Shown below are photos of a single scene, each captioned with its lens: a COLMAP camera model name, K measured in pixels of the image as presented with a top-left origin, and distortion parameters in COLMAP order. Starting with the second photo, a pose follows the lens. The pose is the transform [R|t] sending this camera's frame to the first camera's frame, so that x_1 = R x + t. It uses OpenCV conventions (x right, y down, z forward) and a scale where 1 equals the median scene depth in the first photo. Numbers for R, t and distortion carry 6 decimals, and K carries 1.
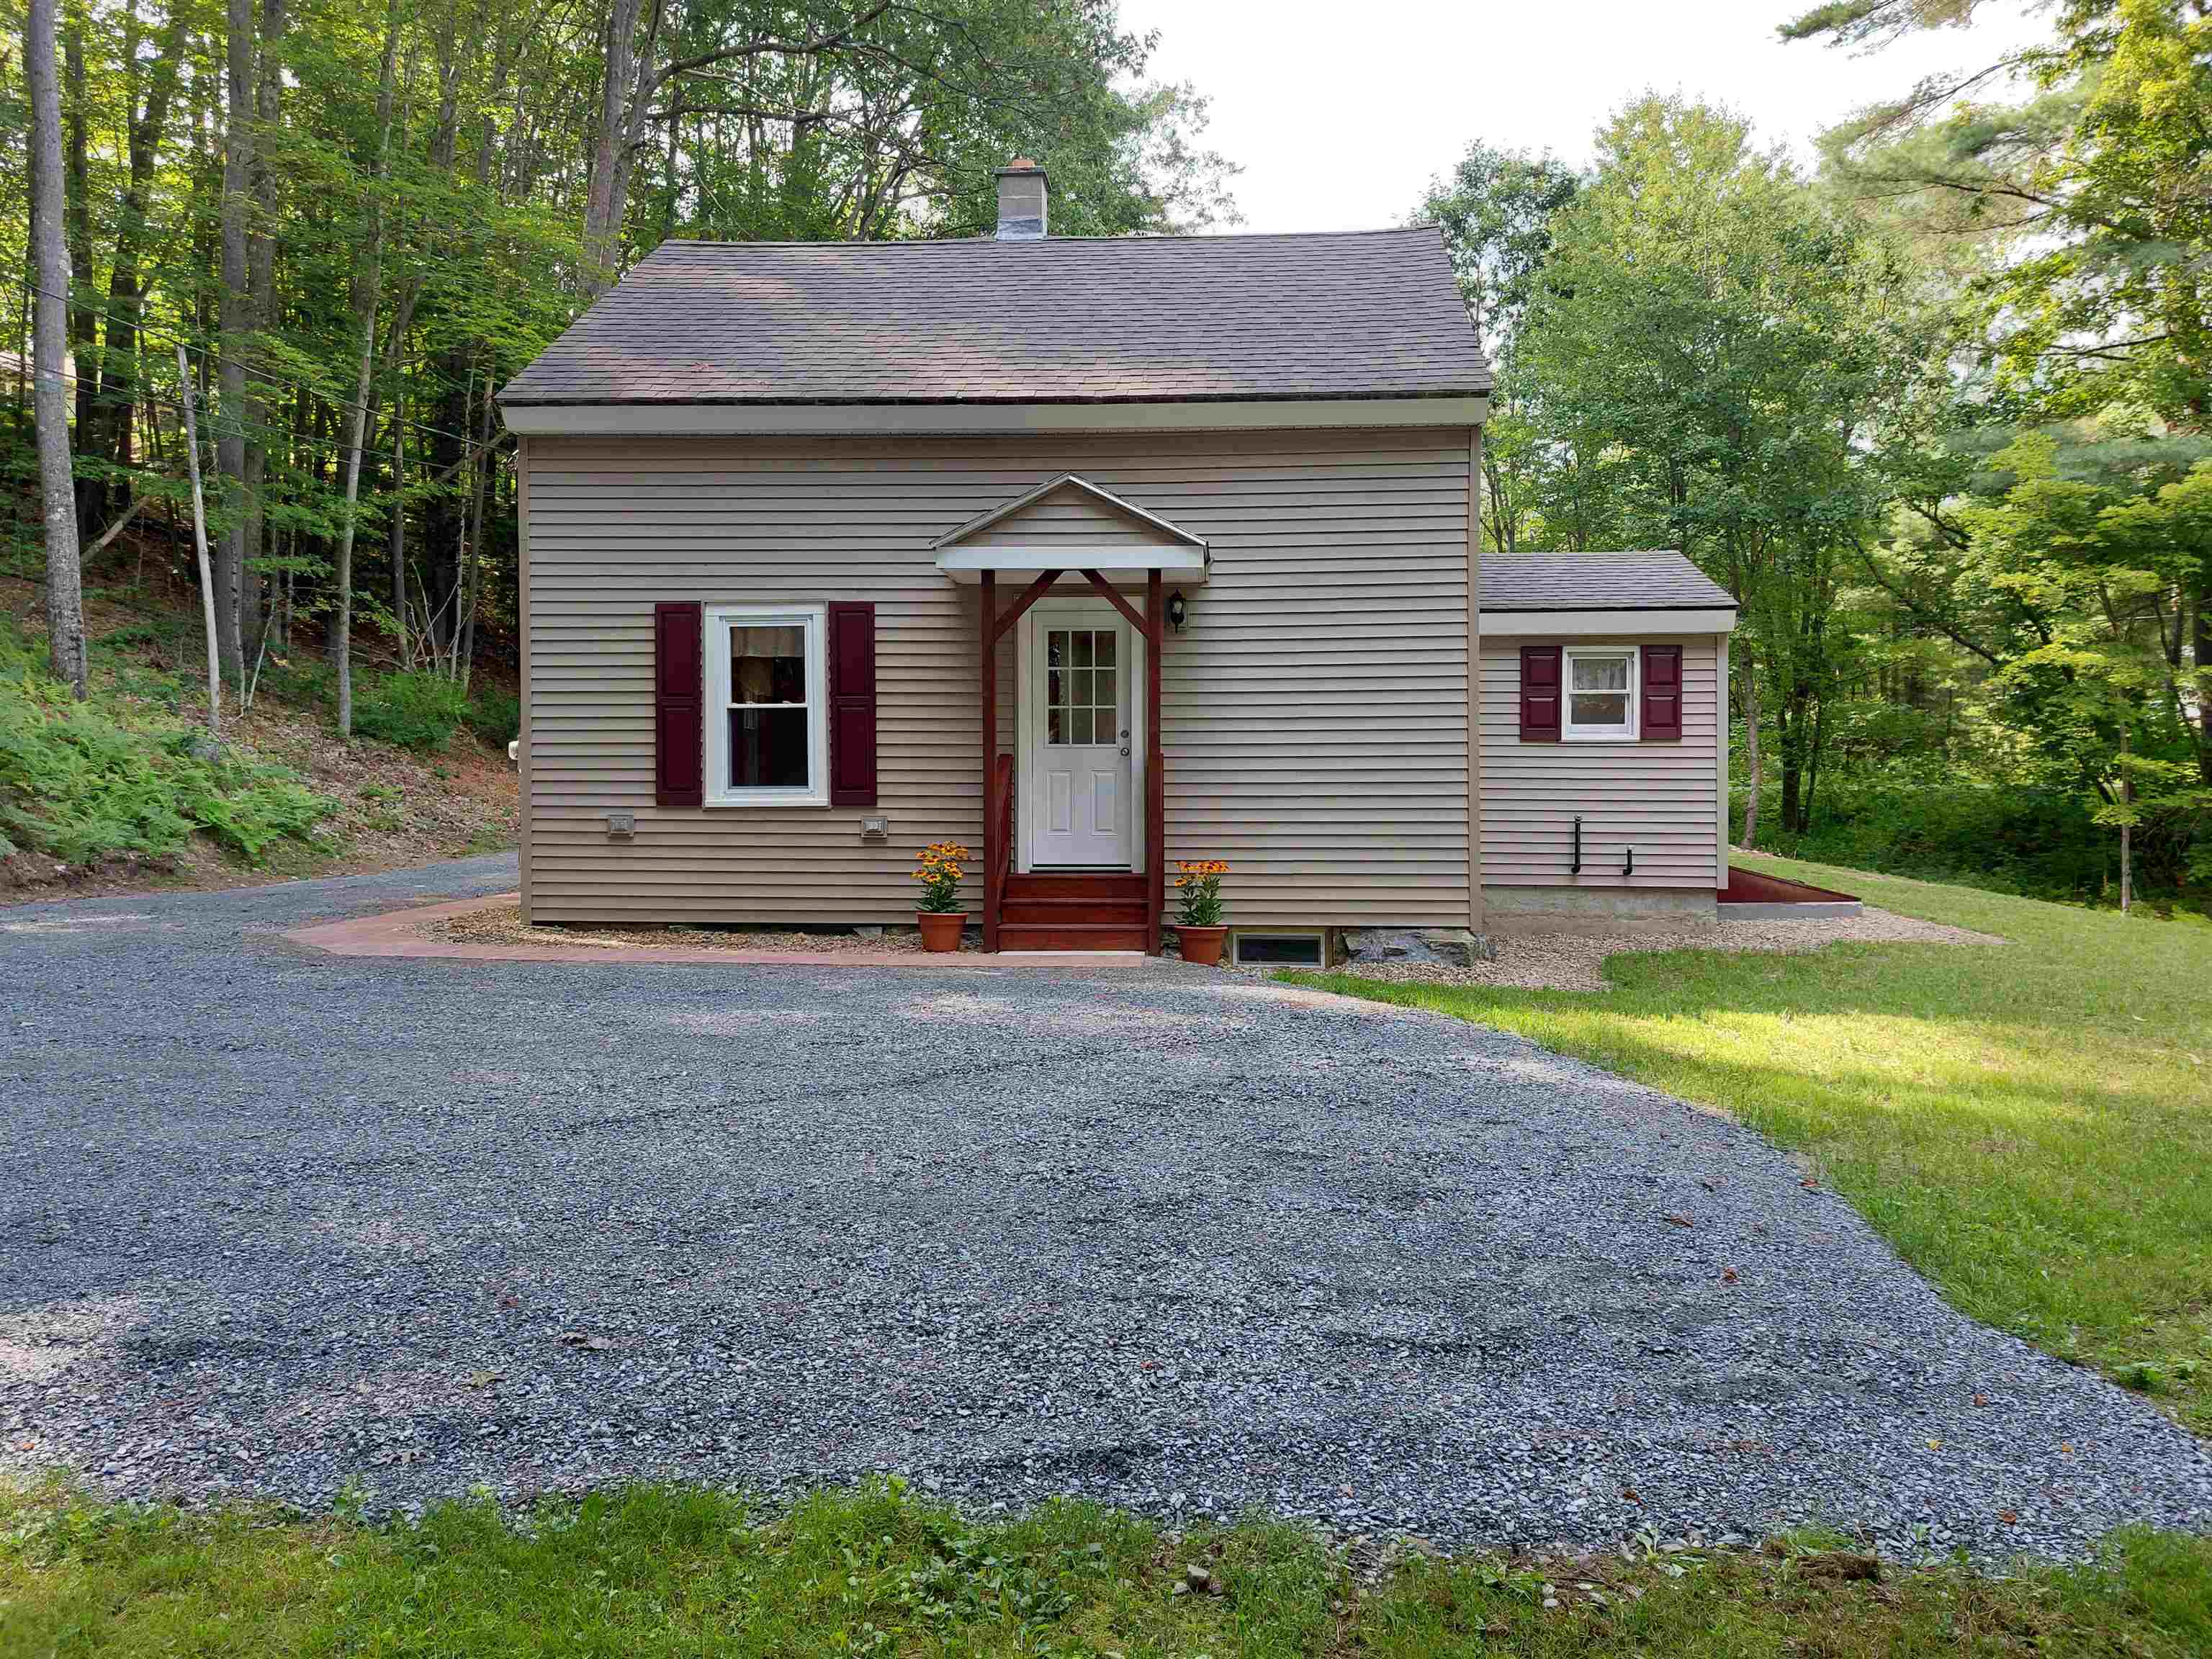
lens RADIAL K [[1619.0, 0, 1109.0], [0, 1619.0, 783.9], [0, 0, 1]] dist [0.067377, -0.058214]
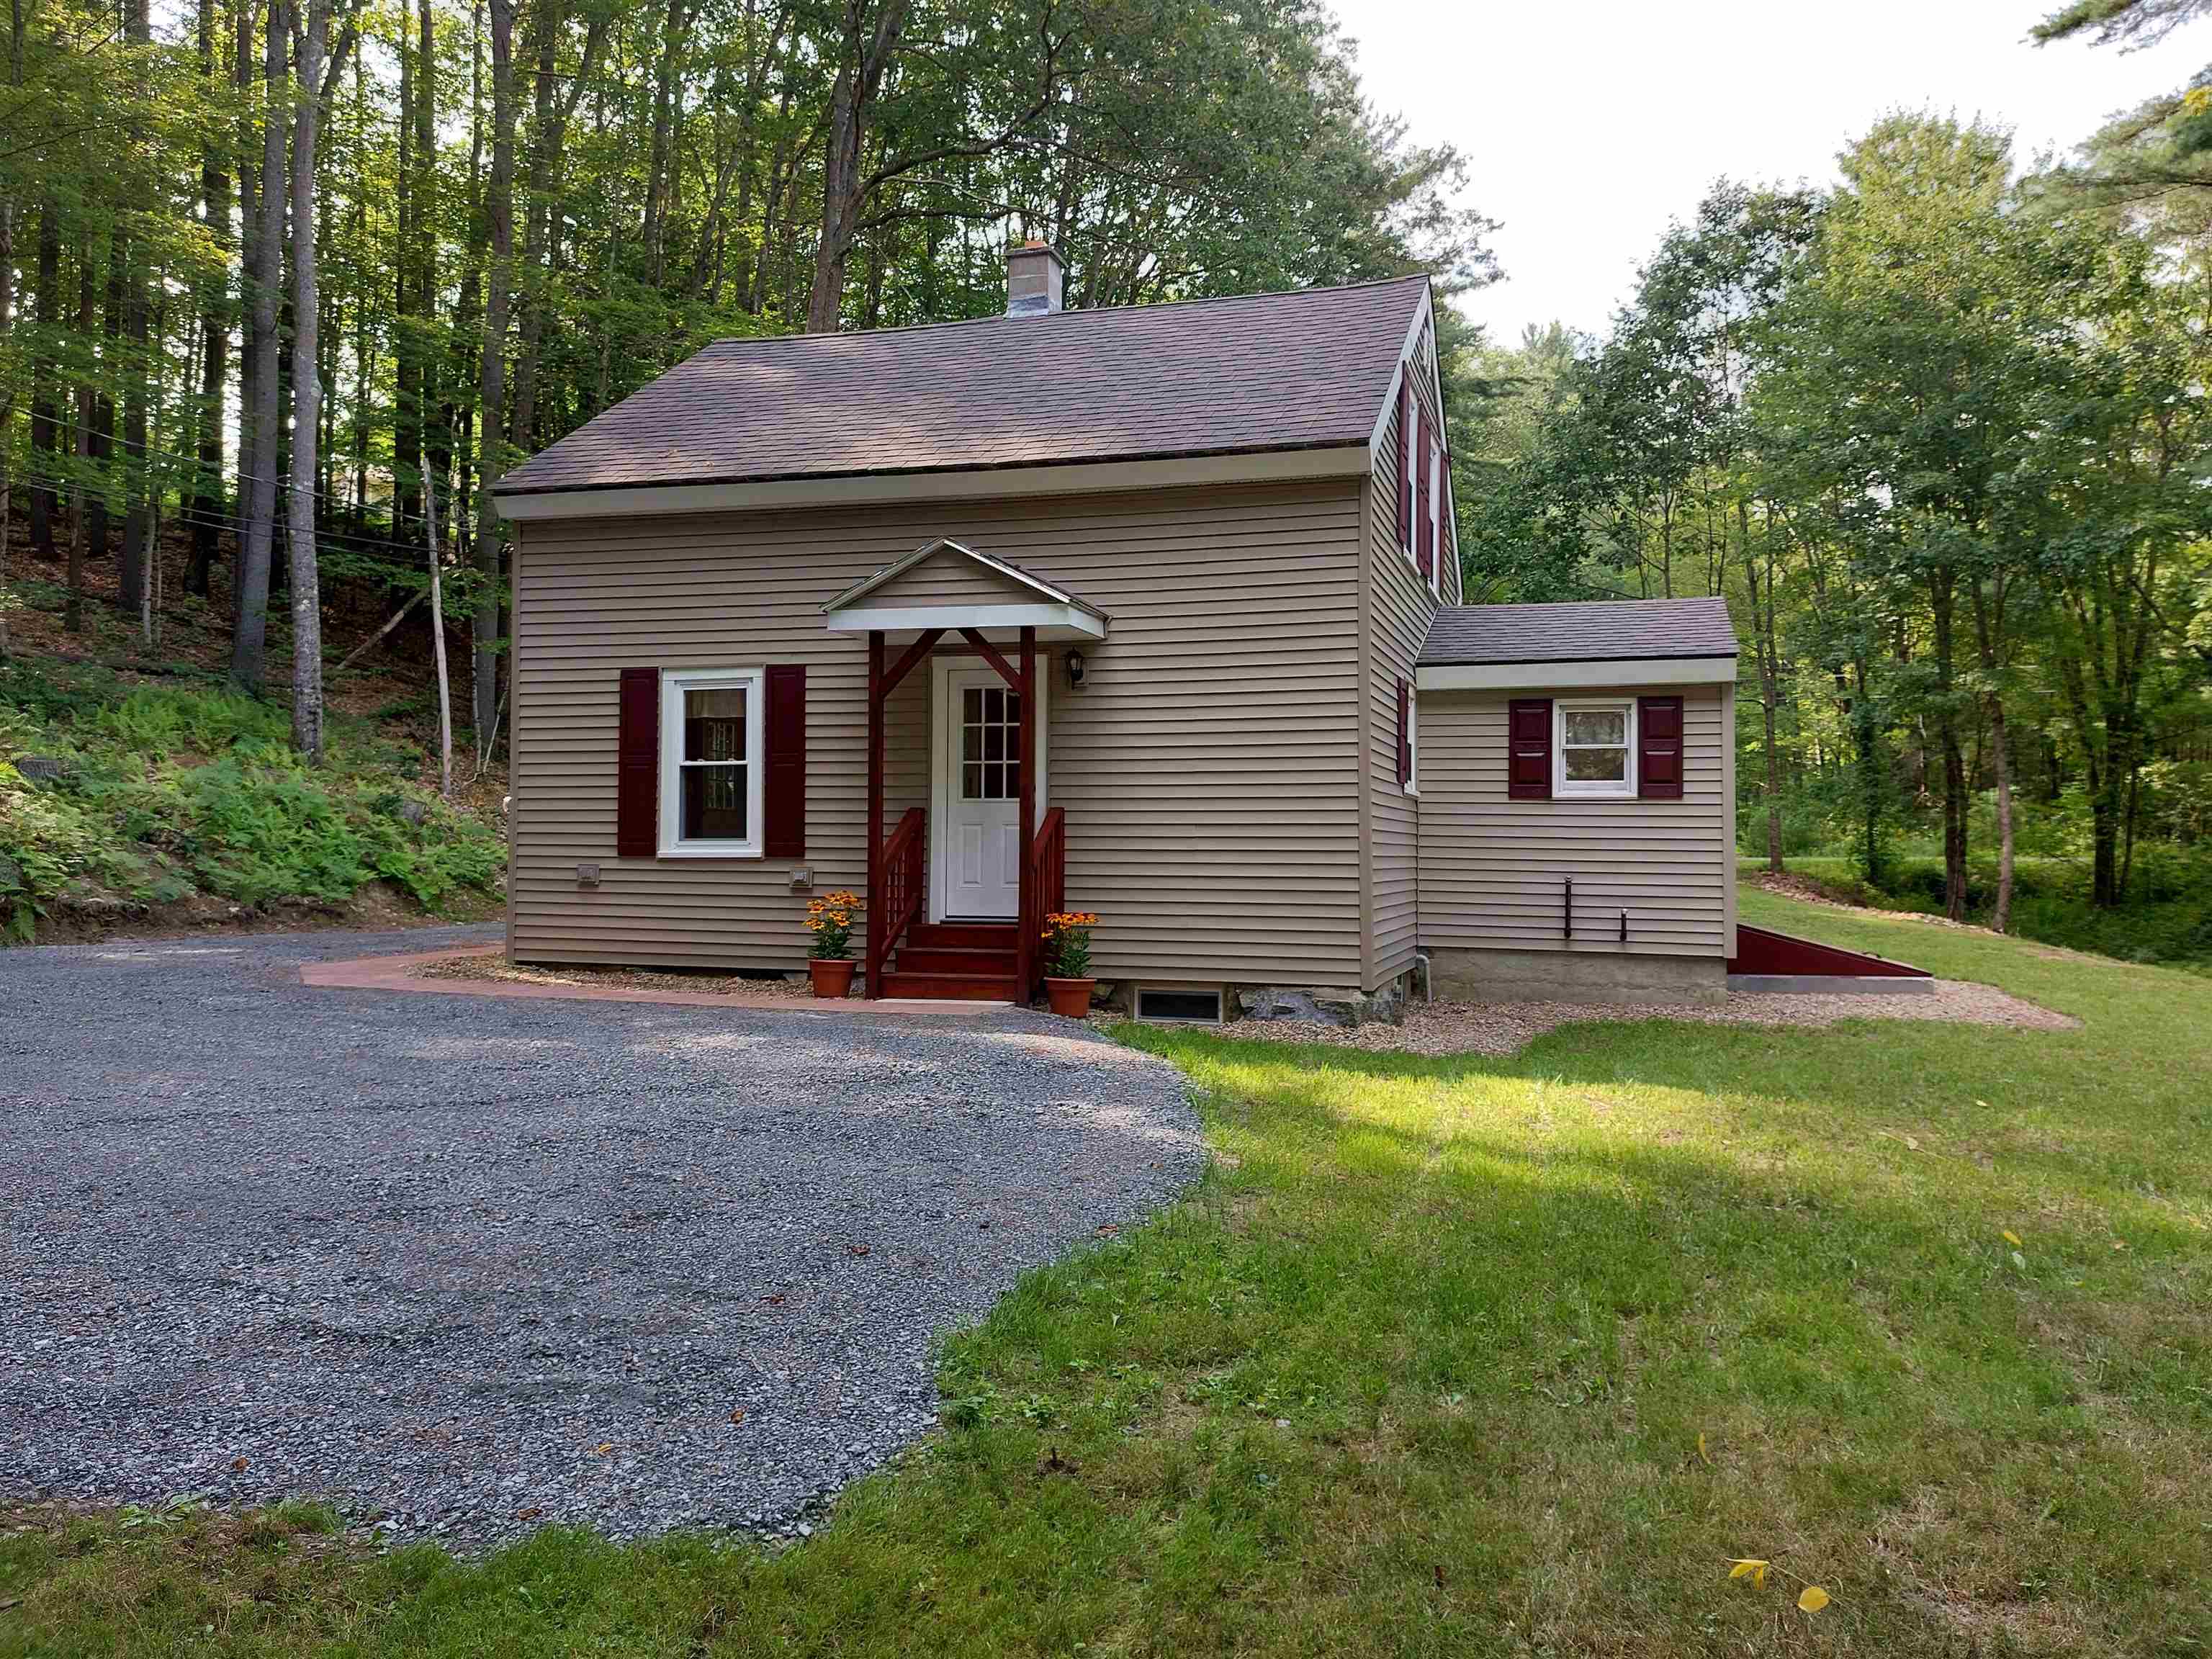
lens RADIAL K [[1619.0, 0, 1109.0], [0, 1619.0, 783.9], [0, 0, 1]] dist [0.067377, -0.058214]
pose [[0.974758, -0.001906, -0.223256, 0.281152], [-0.007541, 0.999112, -0.041453, 0.007929], [0.223137, 0.042090, 0.973878, 0.016602]]
